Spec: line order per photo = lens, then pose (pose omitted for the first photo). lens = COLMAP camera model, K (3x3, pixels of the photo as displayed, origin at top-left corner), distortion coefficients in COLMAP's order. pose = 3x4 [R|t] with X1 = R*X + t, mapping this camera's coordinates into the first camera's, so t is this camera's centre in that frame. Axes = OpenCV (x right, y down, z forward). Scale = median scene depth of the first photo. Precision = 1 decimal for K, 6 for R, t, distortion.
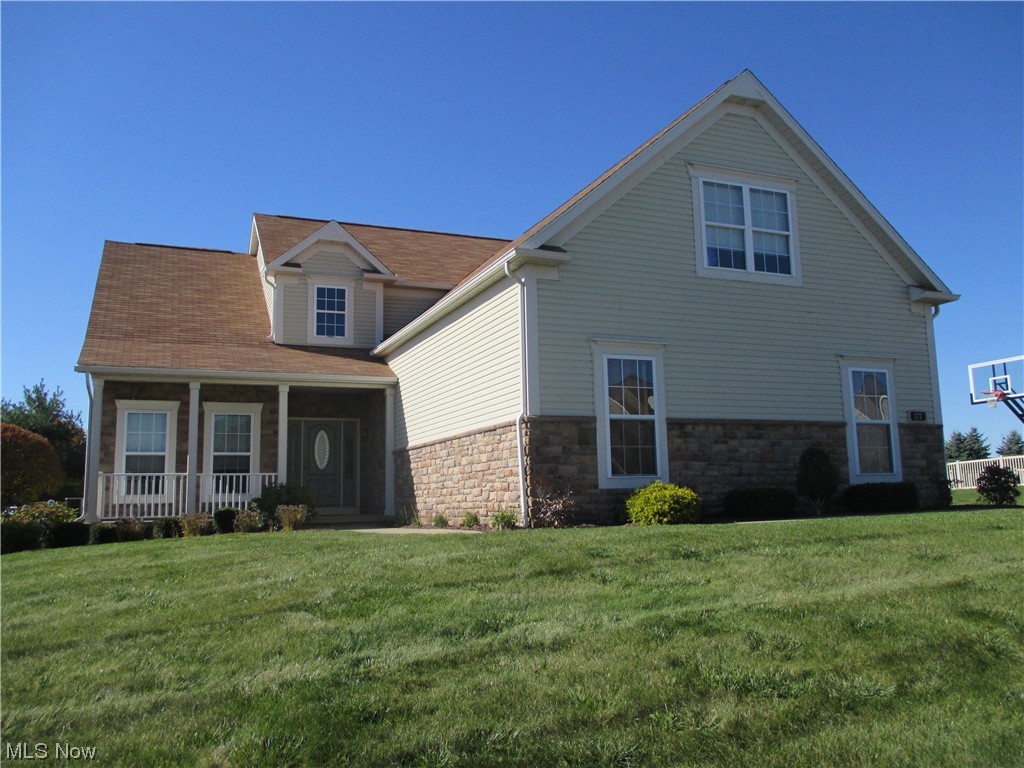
lens RADIAL K [[852.7, 0, 519.1], [0, 852.7, 376.8], [0, 0, 1]] dist [-0.016168, -0.000485]
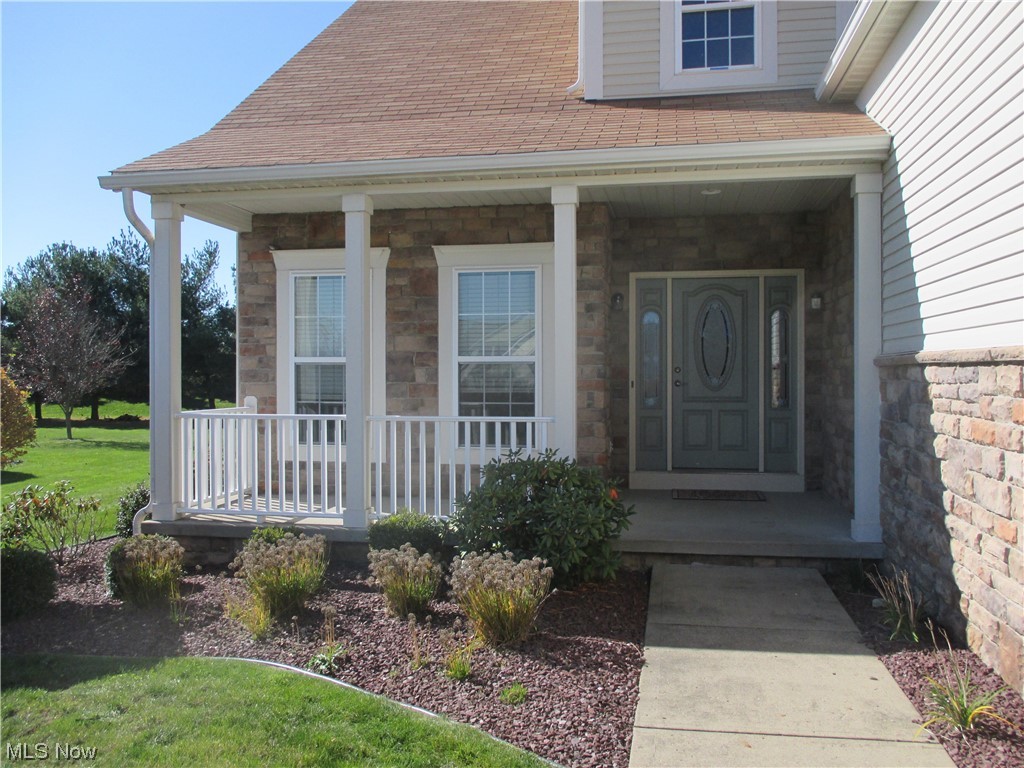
lens RADIAL K [[852.7, 0, 519.1], [0, 852.7, 376.8], [0, 0, 1]] dist [-0.016168, -0.000485]
pose [[0.833488, 0.024719, -0.551984, -0.079121], [0.065068, 0.987656, 0.142482, 0.036676], [0.548693, -0.154674, 0.821591, 0.640864]]
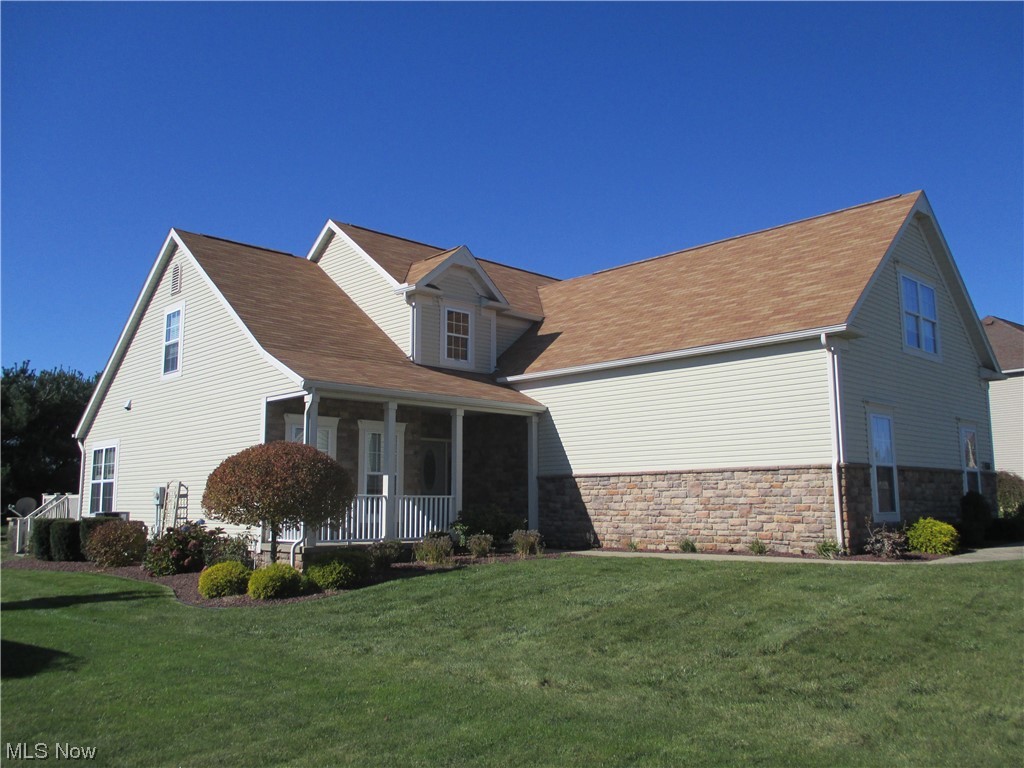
lens RADIAL K [[871.8, 0, 512.0], [0, 871.8, 384.0], [0, 0, 1]] dist [0.000752, -0.000194]
pose [[0.937822, 0.068552, 0.340279, -0.552711], [-0.068748, 0.997568, -0.011495, -0.011936], [-0.340239, -0.012613, 0.940254, 0.000012]]
